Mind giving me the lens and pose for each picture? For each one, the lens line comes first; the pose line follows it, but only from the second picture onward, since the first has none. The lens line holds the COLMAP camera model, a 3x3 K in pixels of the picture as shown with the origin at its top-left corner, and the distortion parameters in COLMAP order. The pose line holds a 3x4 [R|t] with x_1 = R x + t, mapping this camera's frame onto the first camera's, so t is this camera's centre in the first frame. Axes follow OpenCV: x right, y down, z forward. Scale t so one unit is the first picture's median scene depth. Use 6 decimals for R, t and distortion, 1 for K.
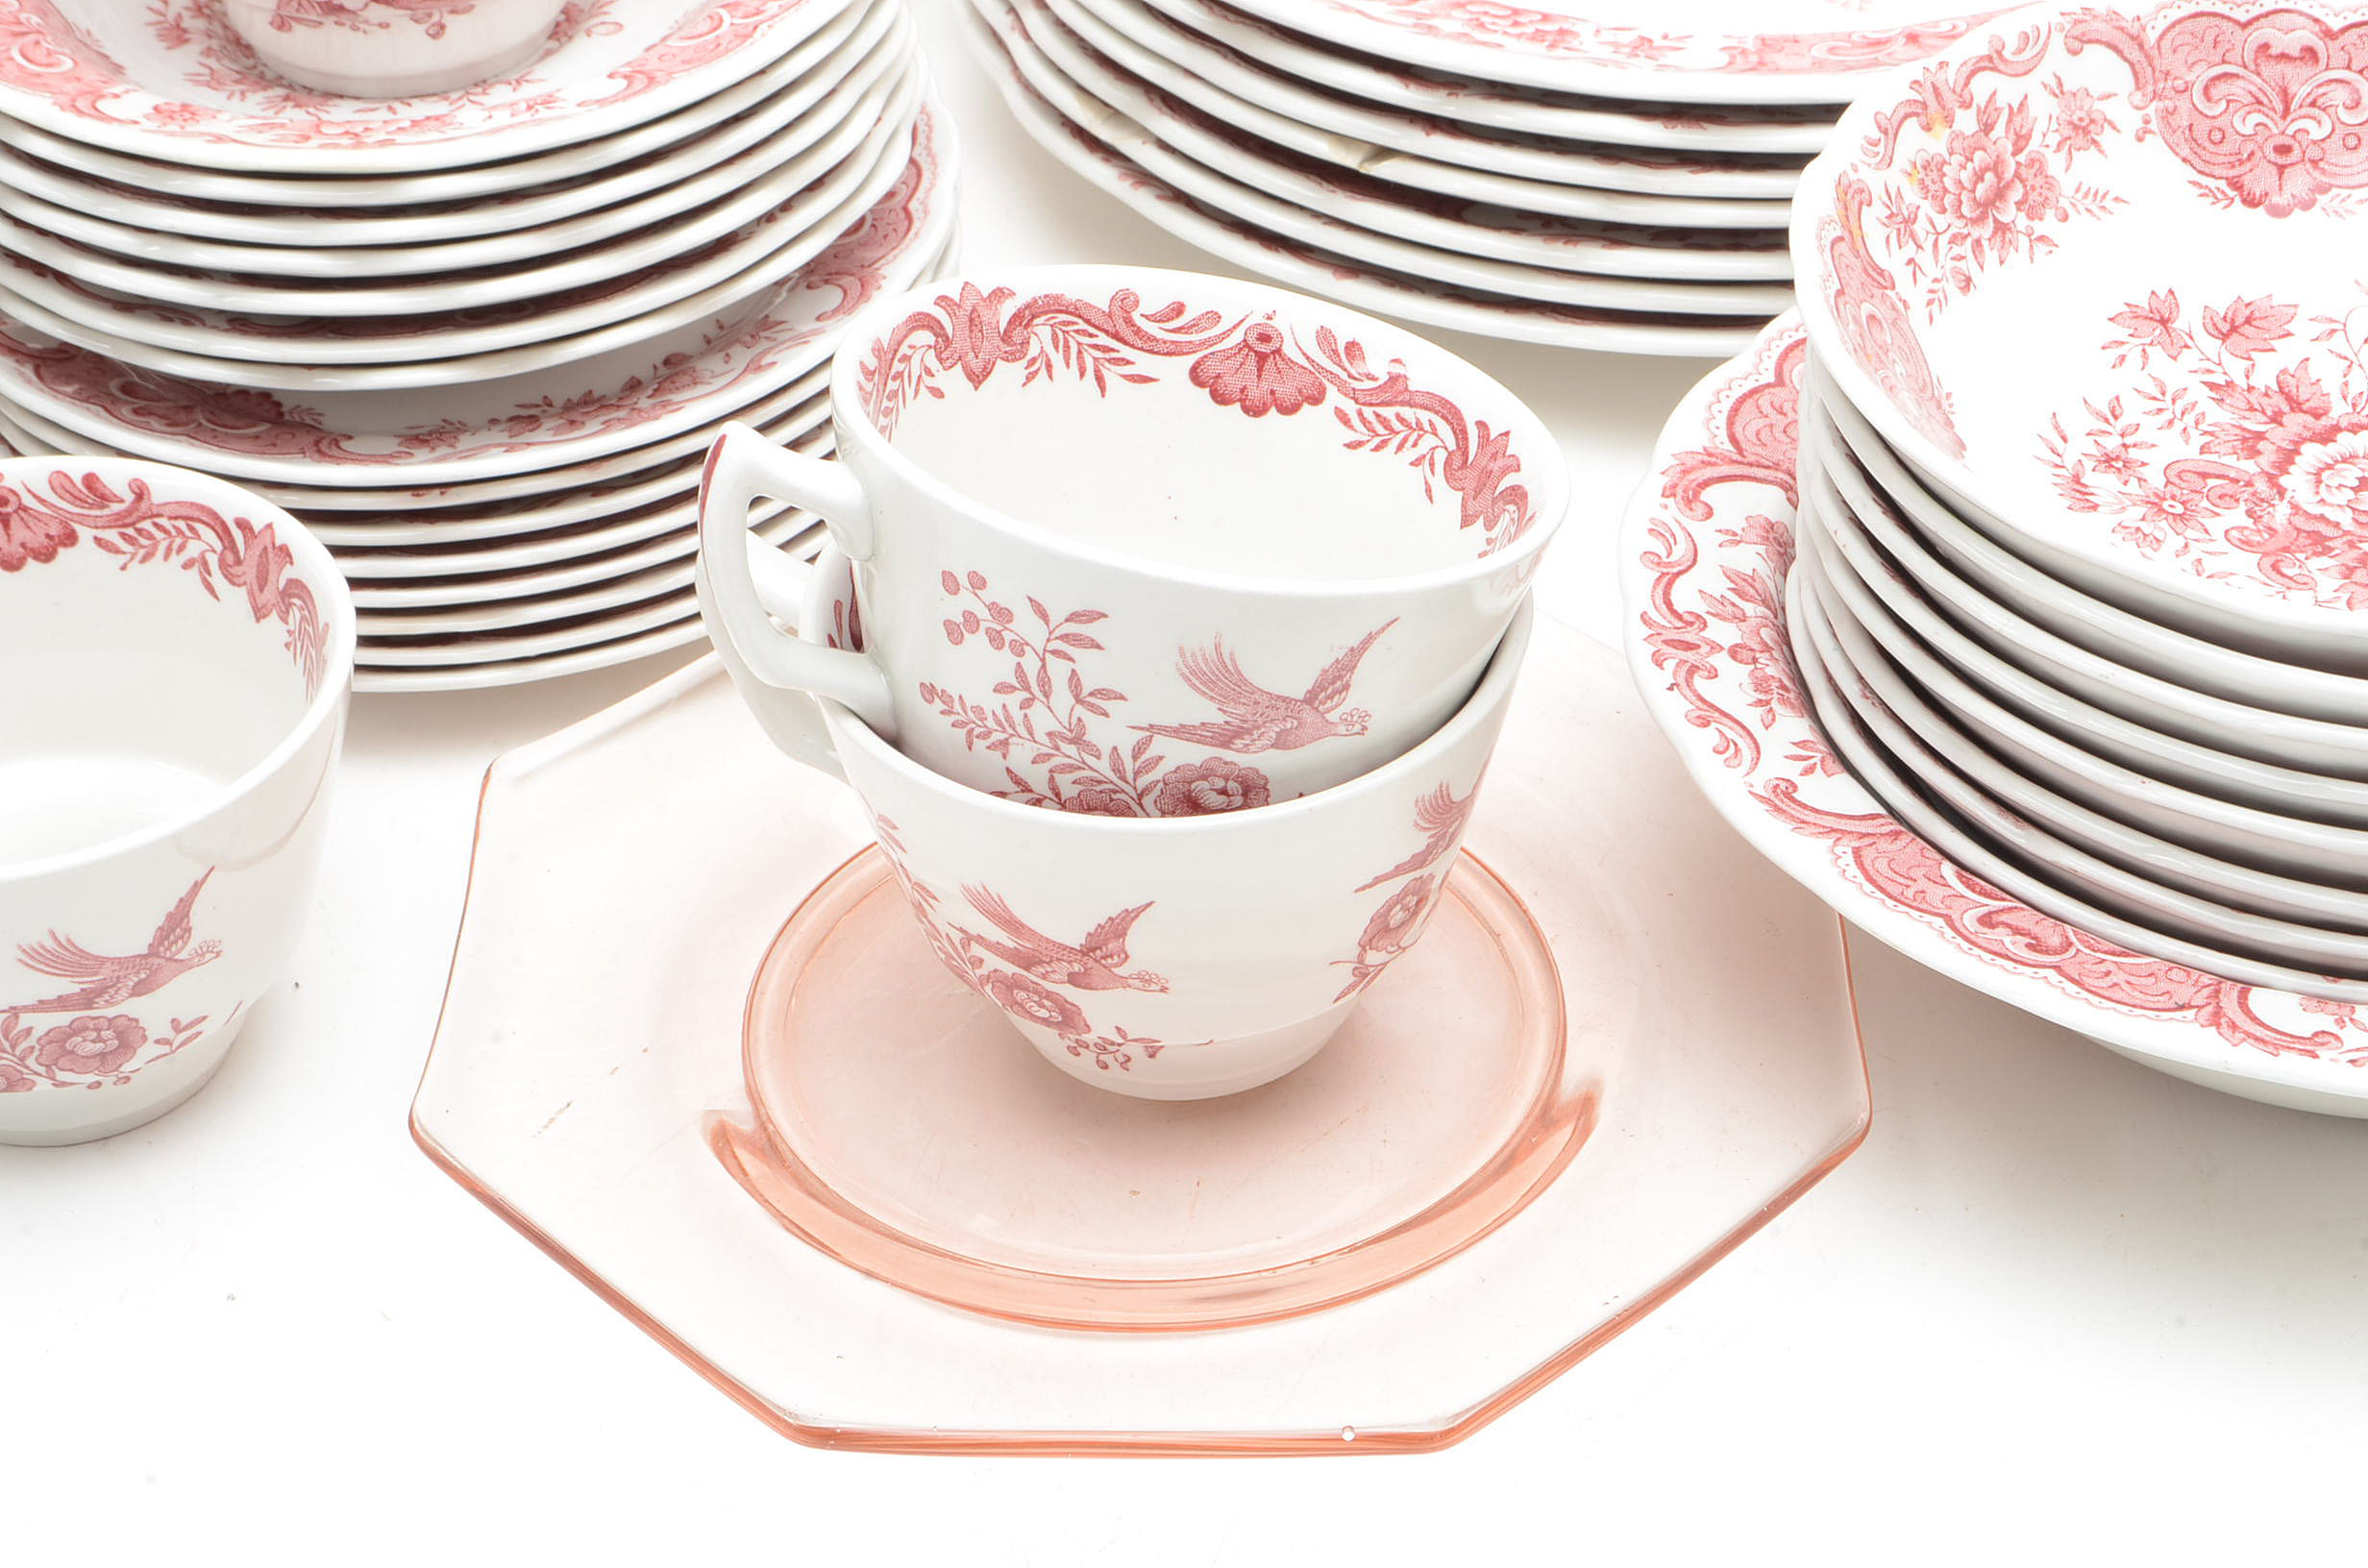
lens RADIAL K [[5189.5, 0, 1172.6], [0, 5189.5, 830.3], [0, 0, 1]] dist [0.028164, 0.000000]
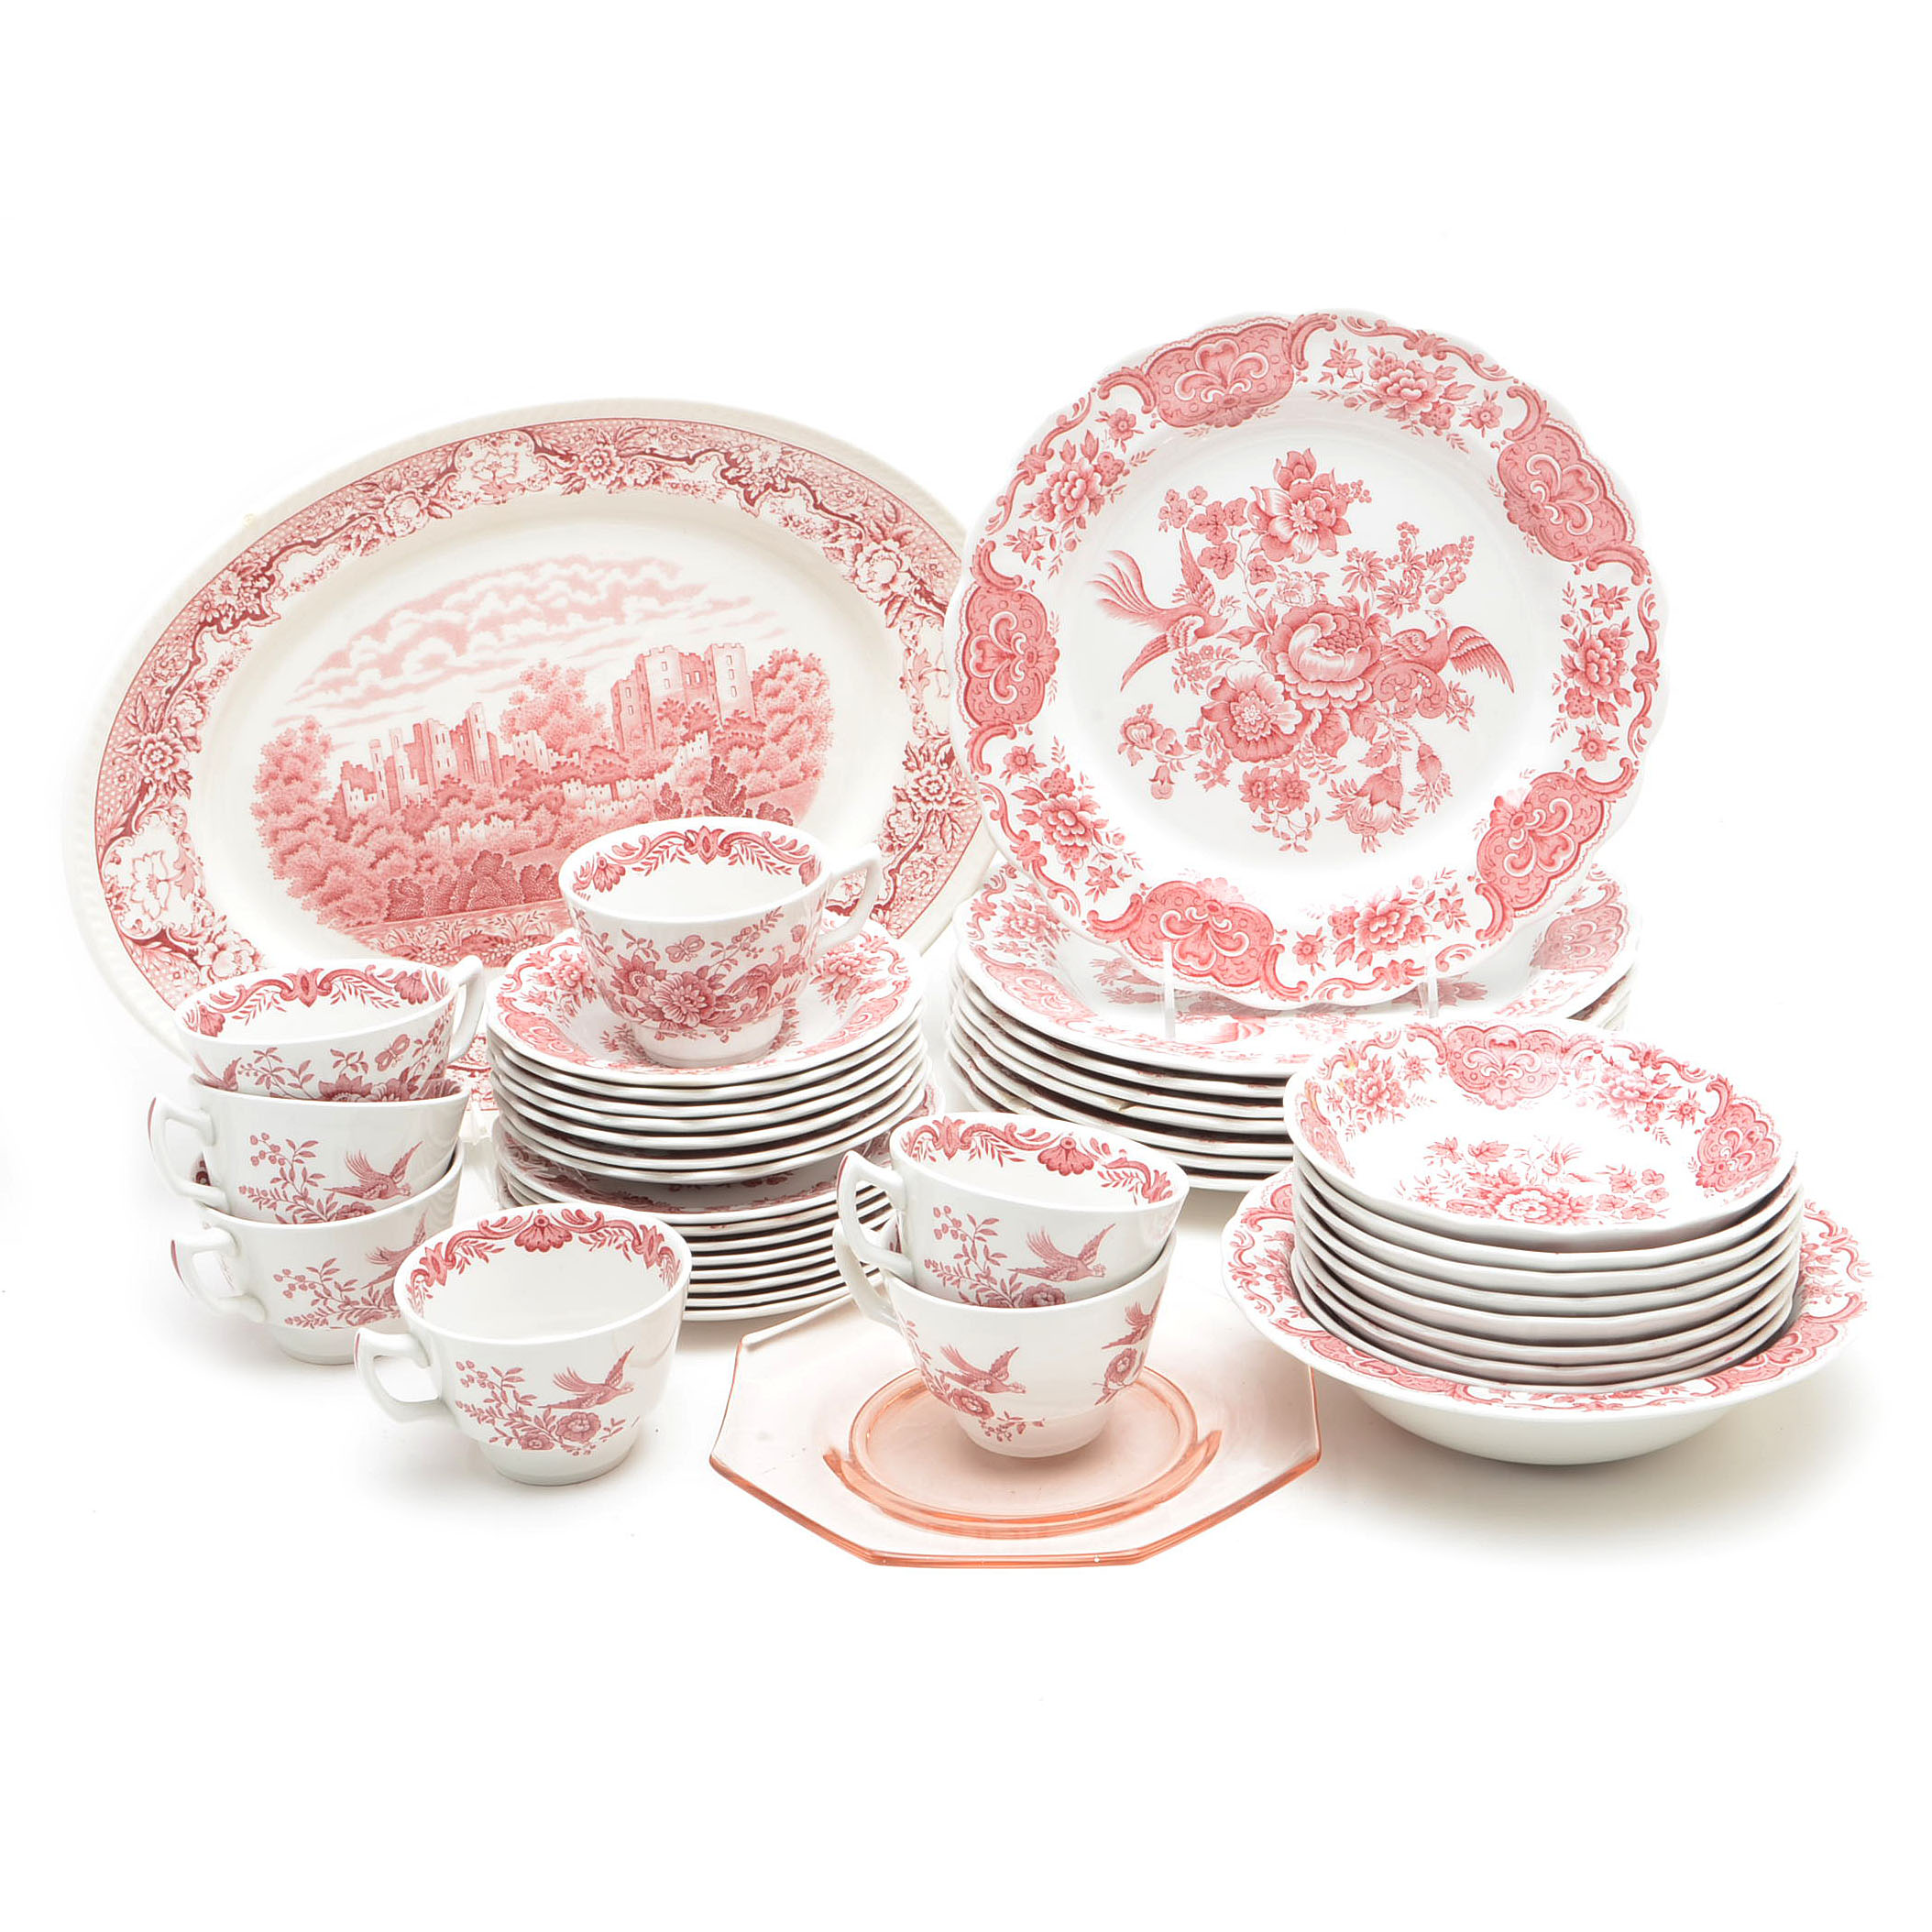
lens RADIAL K [[3504.3, 0, 1042.4], [0, 3504.3, 974.0], [0, 0, 1]] dist [-0.032554, 0.000000]
pose [[0.999825, -0.003338, -0.018402, 0.034663], [-0.001578, 0.965386, -0.260821, 0.246708], [0.018636, 0.260804, 0.965212, -0.578095]]
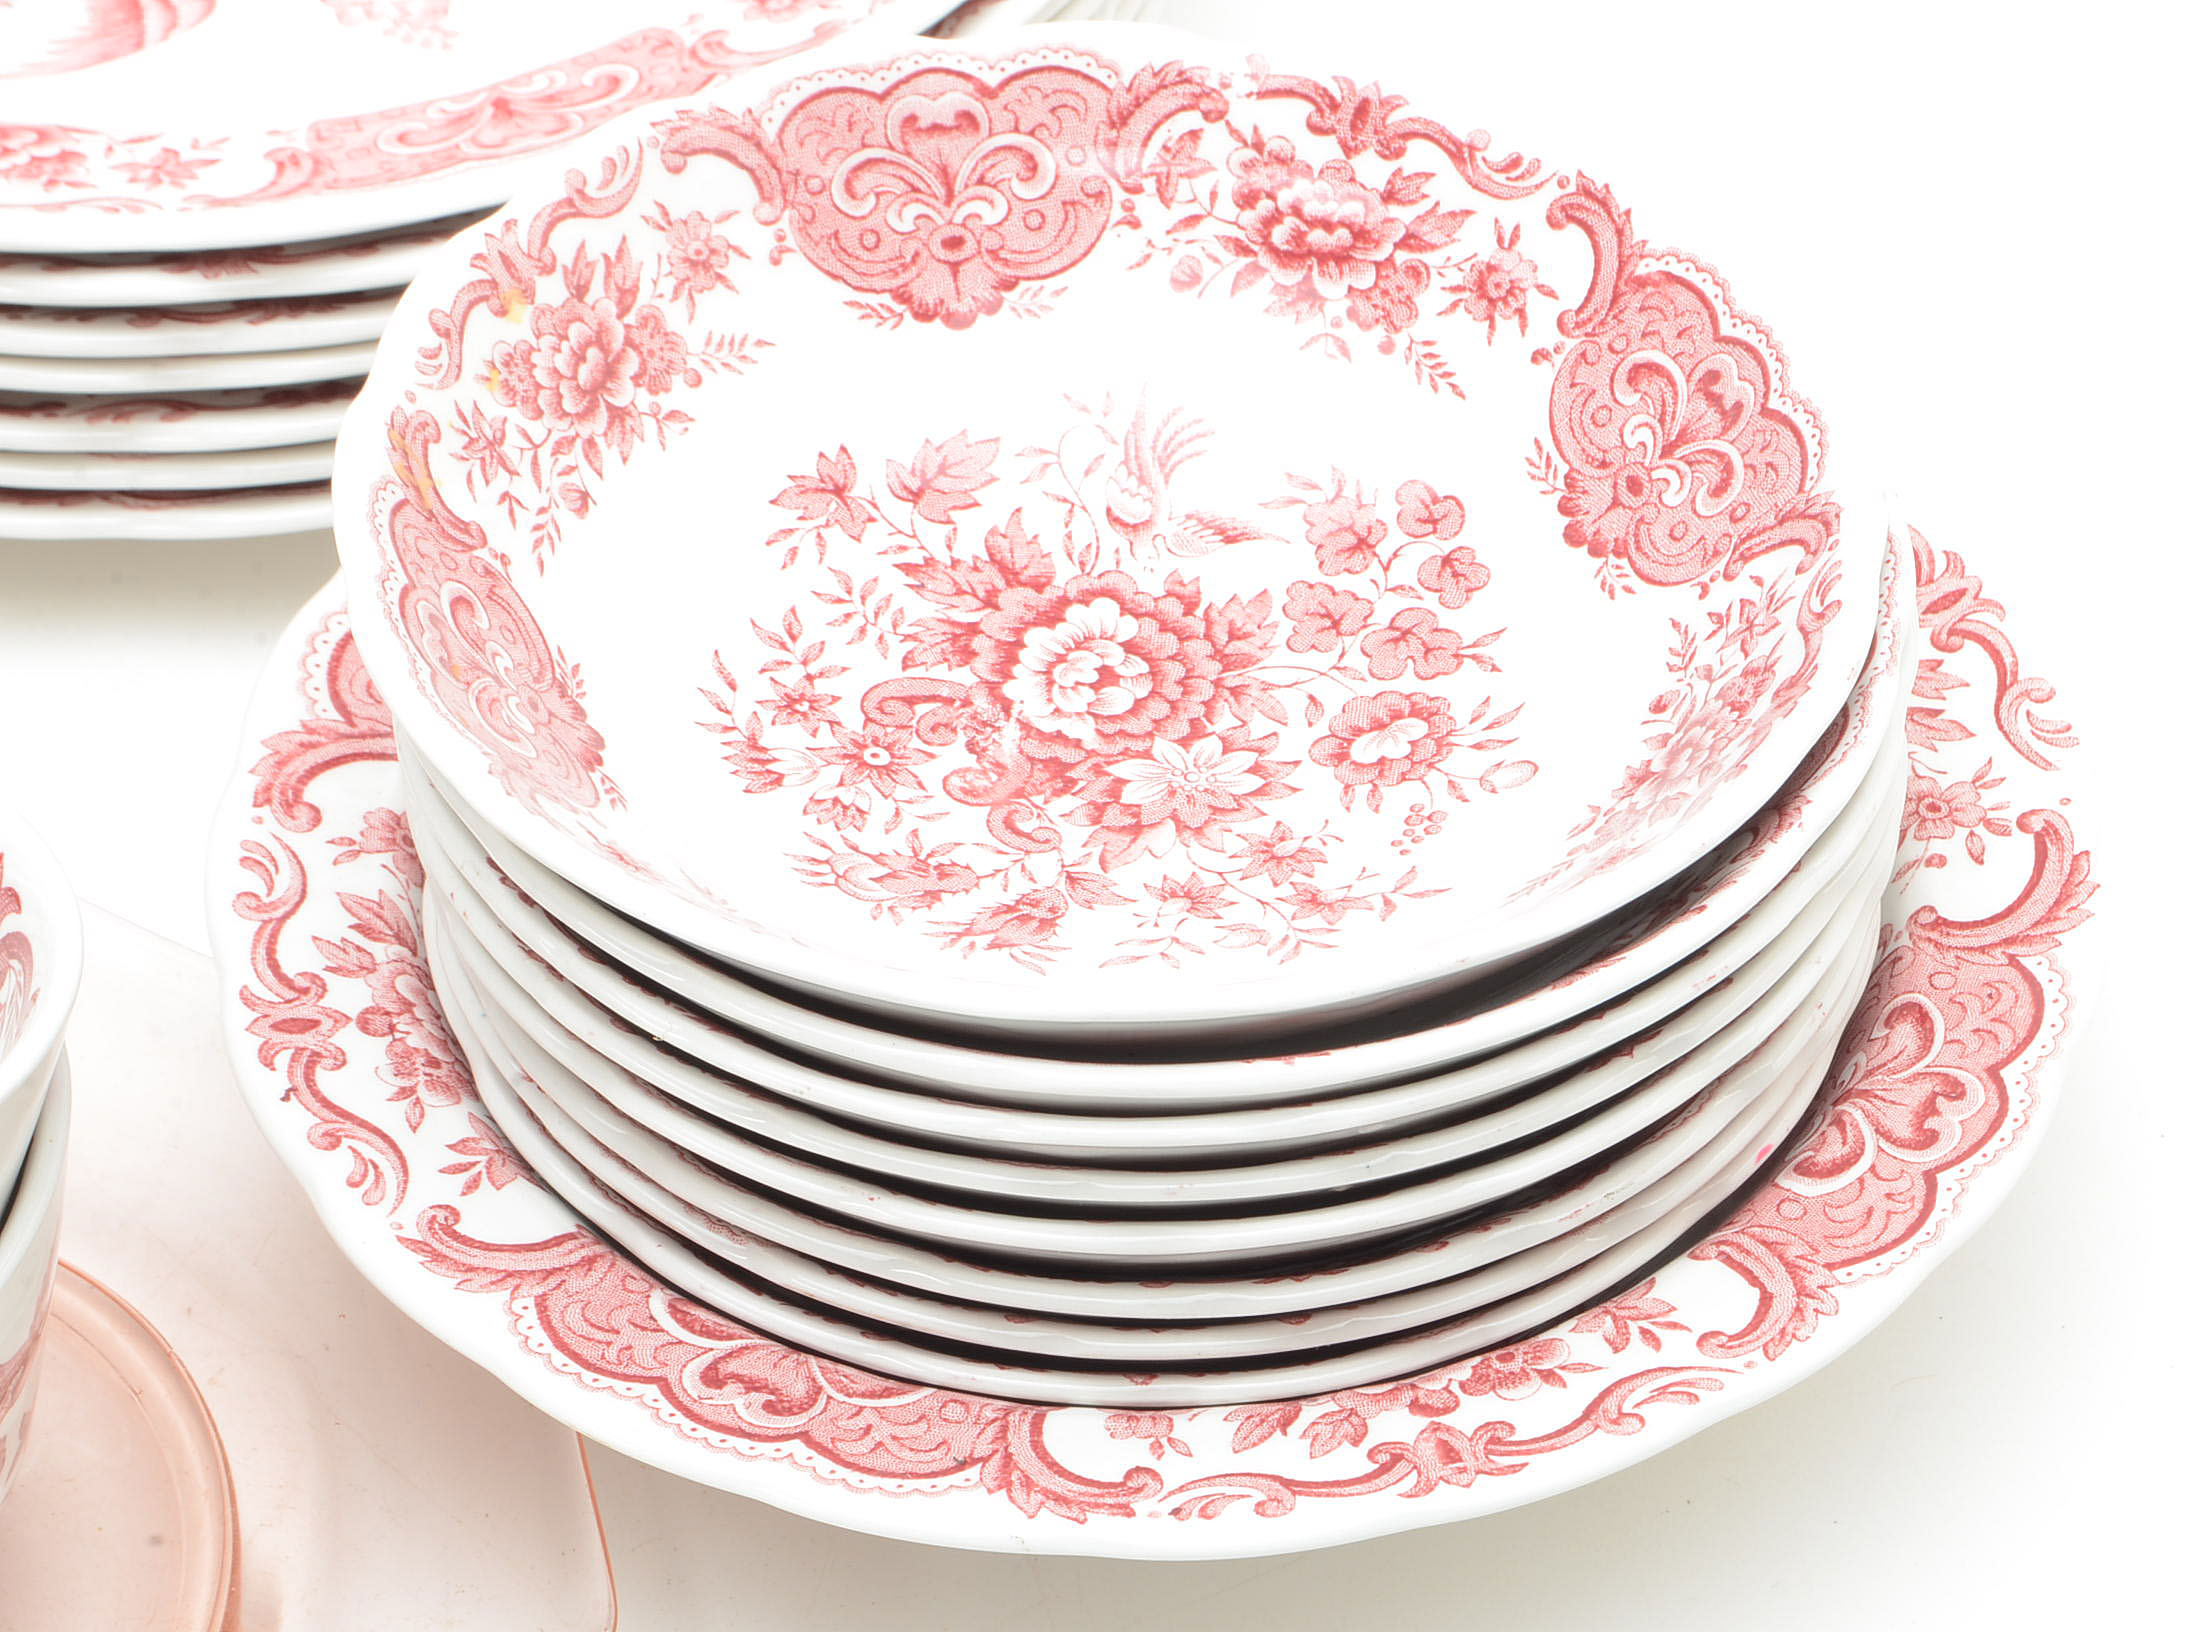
lens RADIAL K [[5233.8, 0, 1224.2], [0, 5233.8, 844.9], [0, 0, 1]] dist [0.037646, 0.000000]
pose [[0.967649, -0.170646, 0.185839, 0.089804], [0.150564, 0.981606, 0.117386, -0.132943], [-0.202452, -0.085607, 0.975543, 0.193397]]
